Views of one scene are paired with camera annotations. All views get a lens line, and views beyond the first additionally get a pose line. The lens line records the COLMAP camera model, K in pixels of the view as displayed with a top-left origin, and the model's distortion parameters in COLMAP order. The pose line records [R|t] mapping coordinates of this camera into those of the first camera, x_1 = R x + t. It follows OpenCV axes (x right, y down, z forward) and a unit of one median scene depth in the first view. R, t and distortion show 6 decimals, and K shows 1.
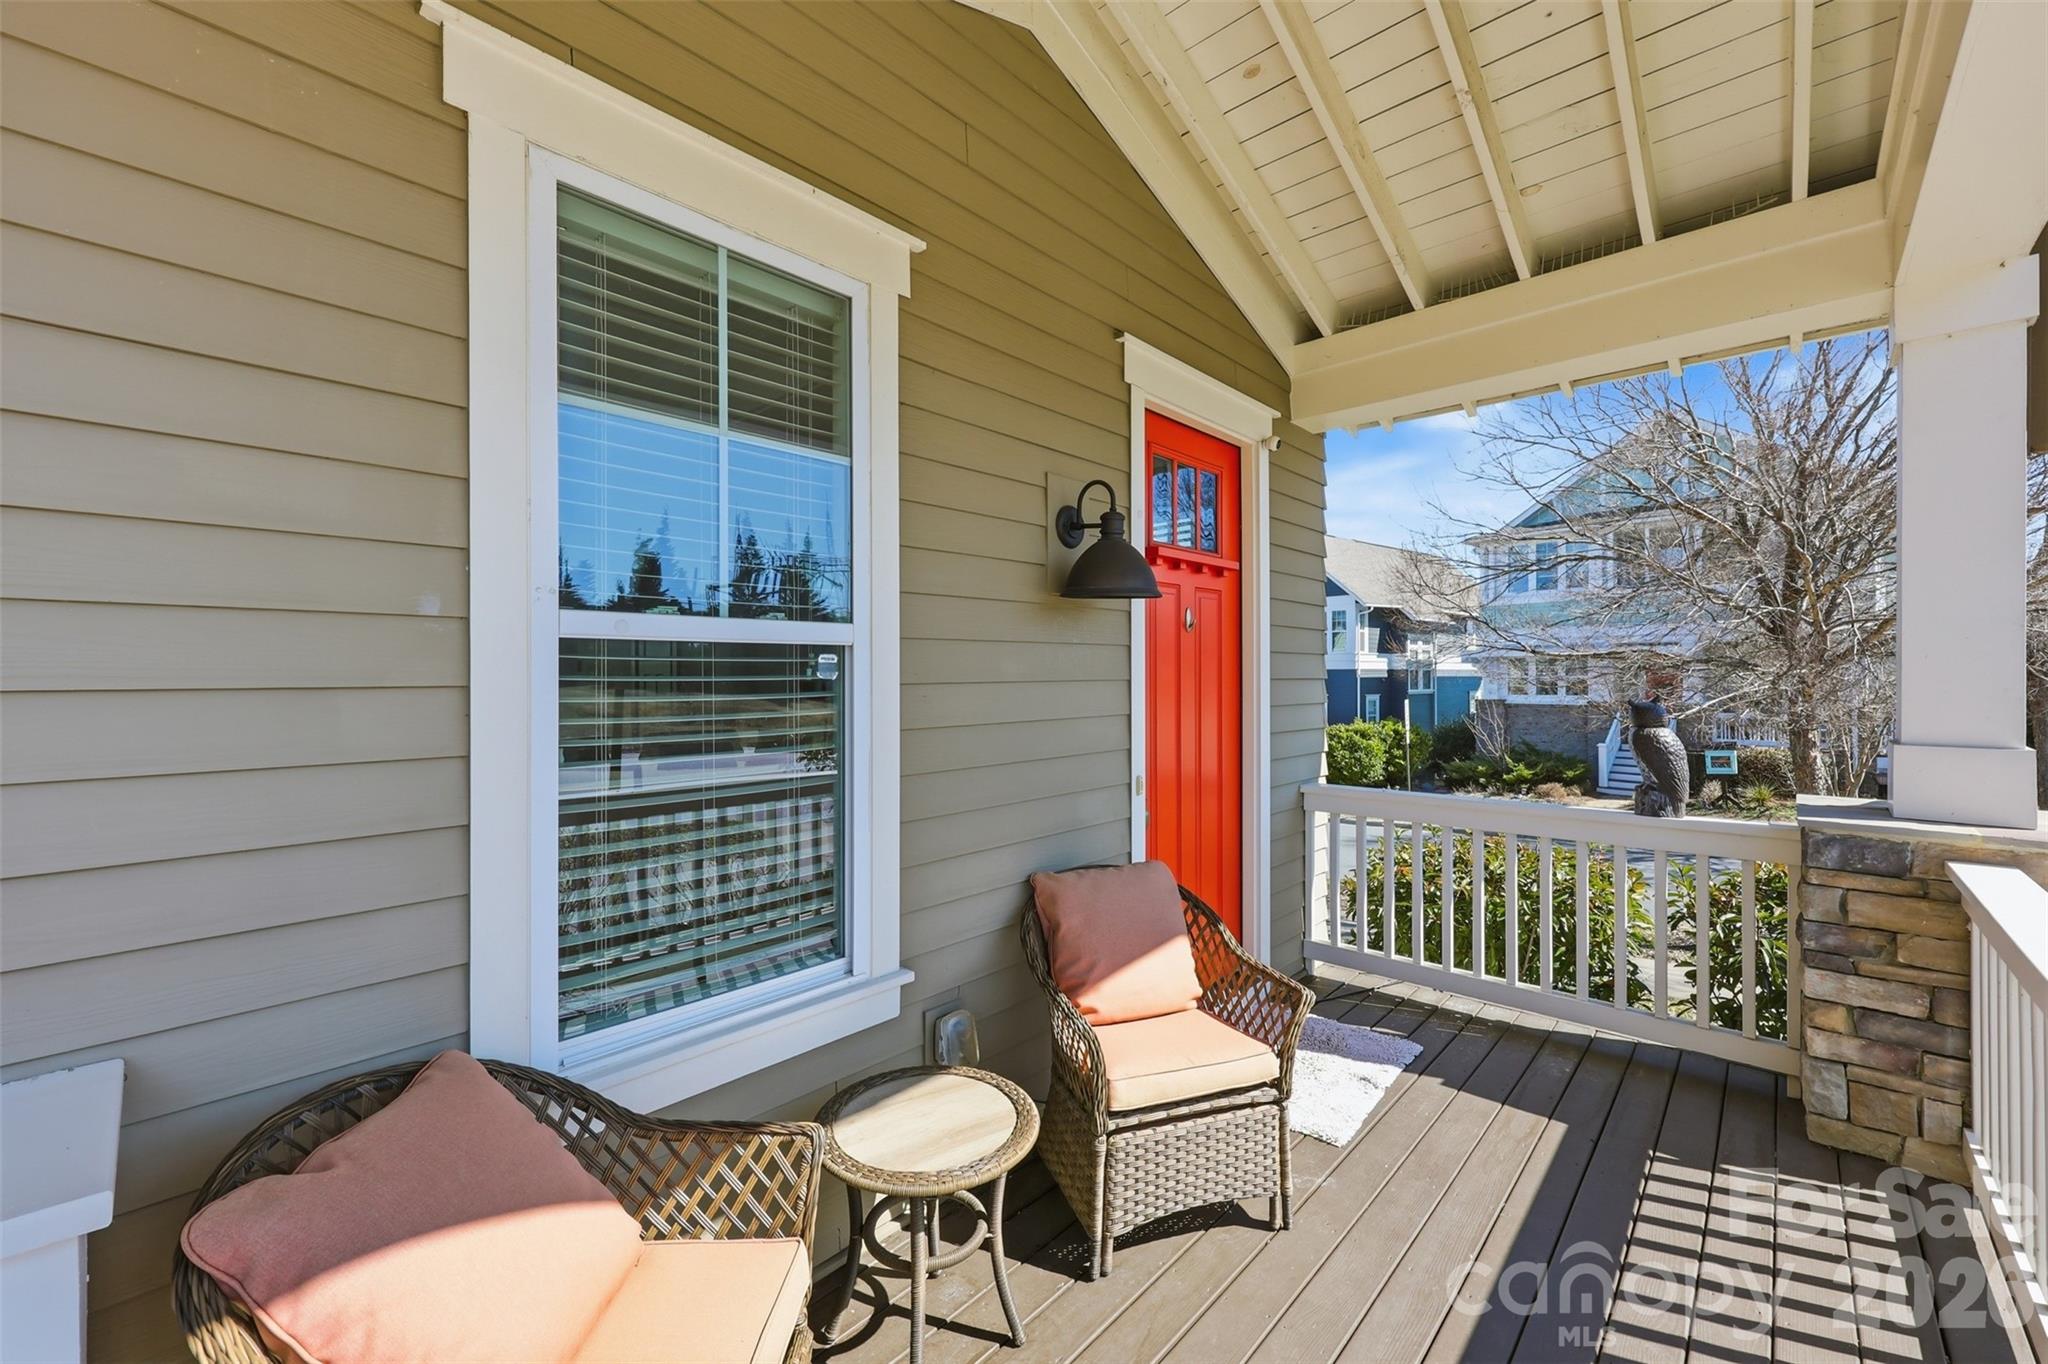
lens RADIAL K [[826.0, 0, 1024.3], [0, 826.0, 676.7], [0, 0, 1]] dist [-0.001335, -0.000003]
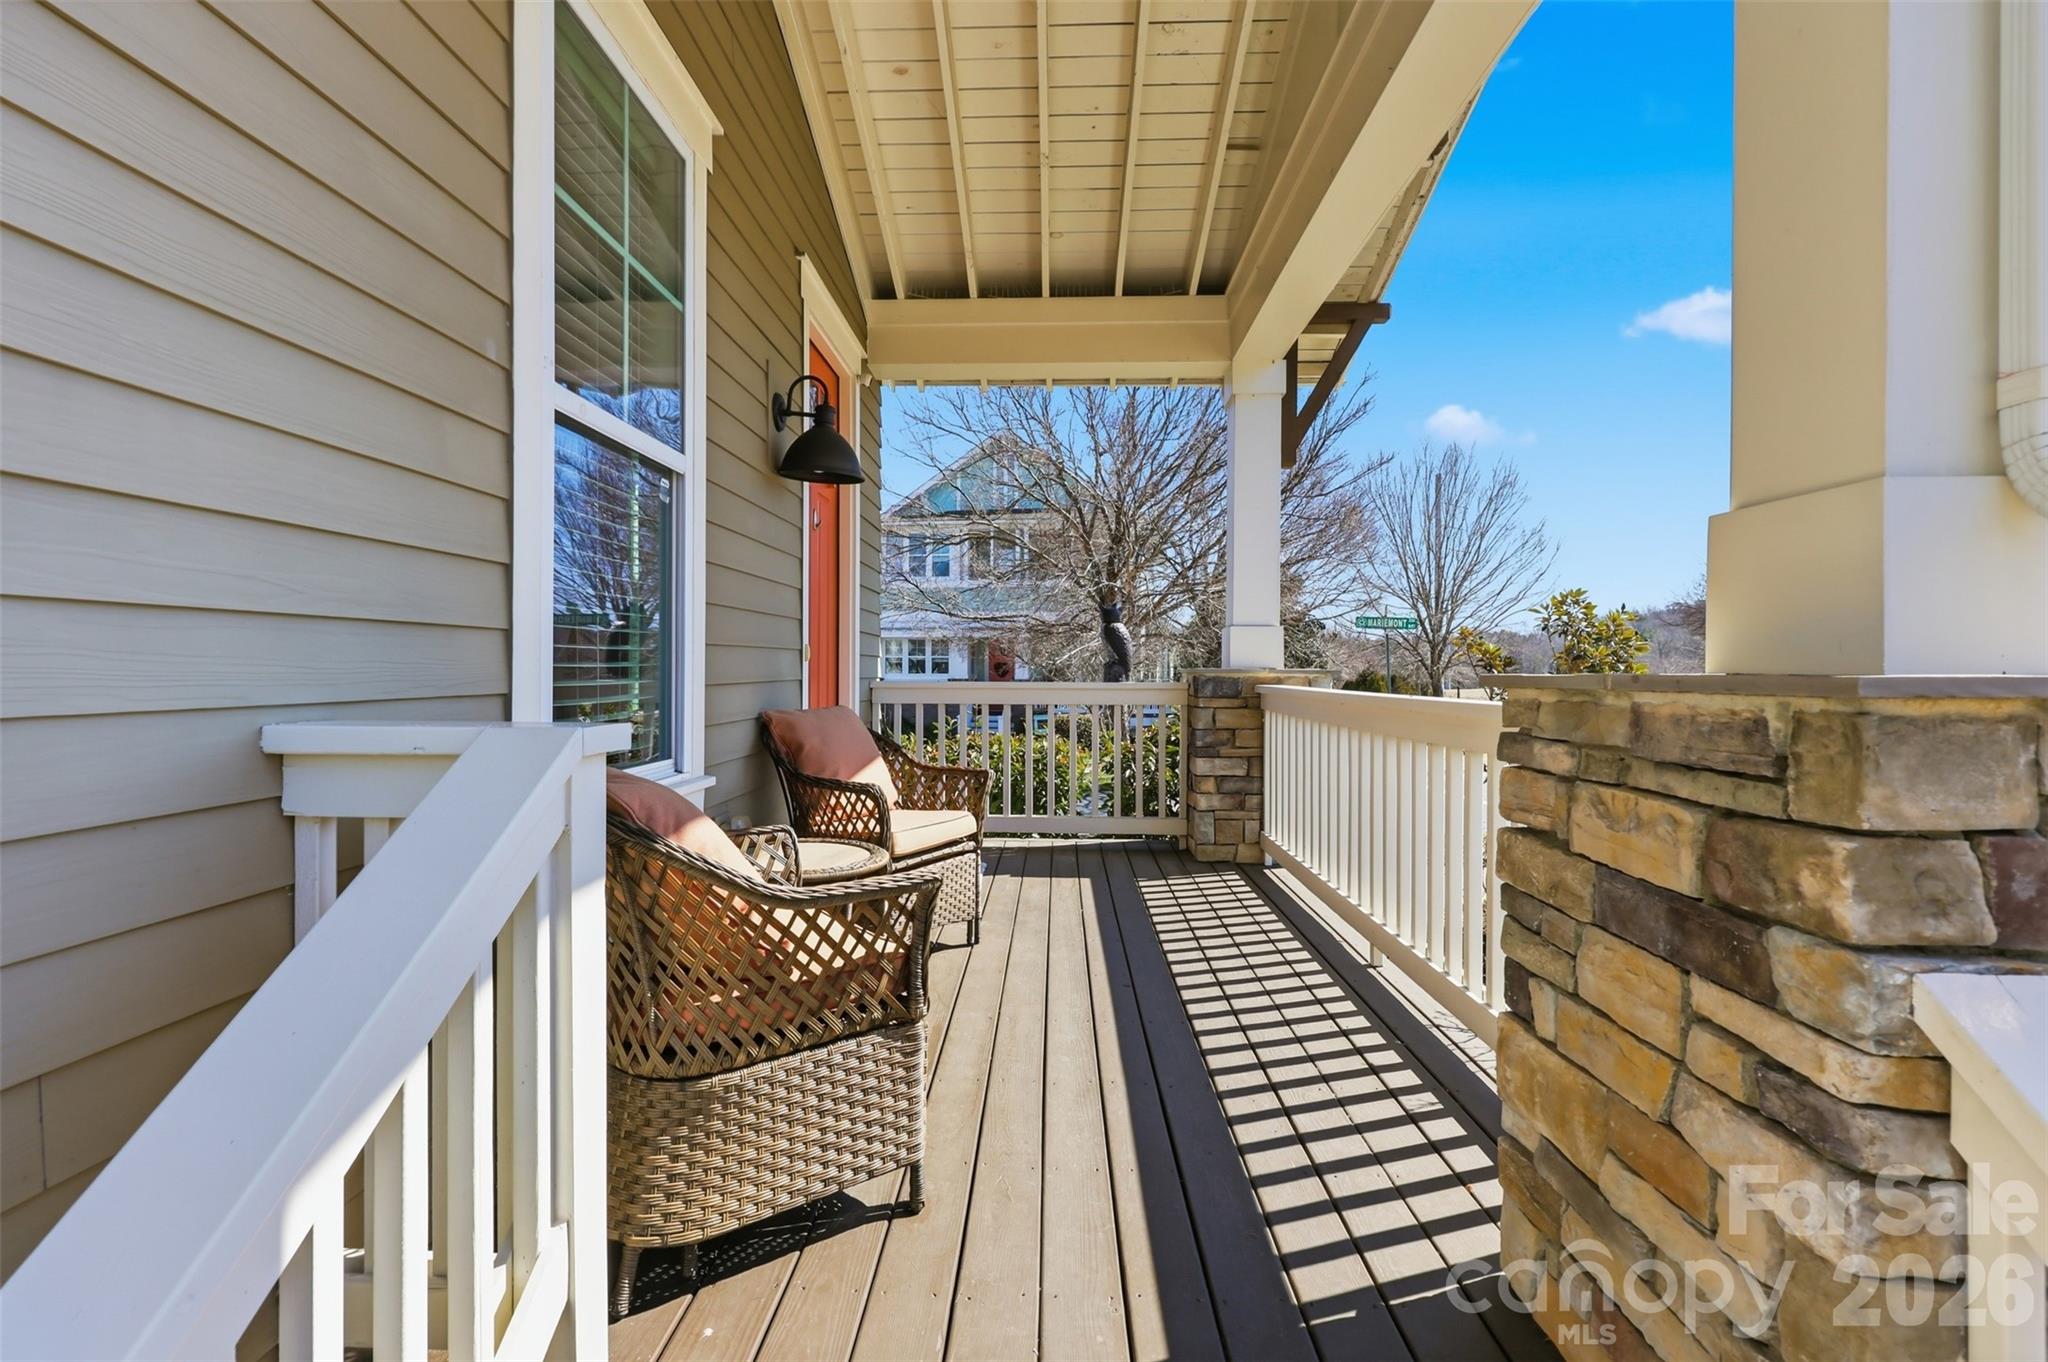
lens RADIAL K [[937.8, 0, 1023.3], [0, 937.8, 677.2], [0, 0, 1]] dist [-0.001393, -0.000079]
pose [[0.757997, 0.001377, 0.652257, -0.558800], [-0.005885, 0.999972, 0.004728, 0.183631], [-0.652231, -0.007422, 0.757984, -0.207427]]
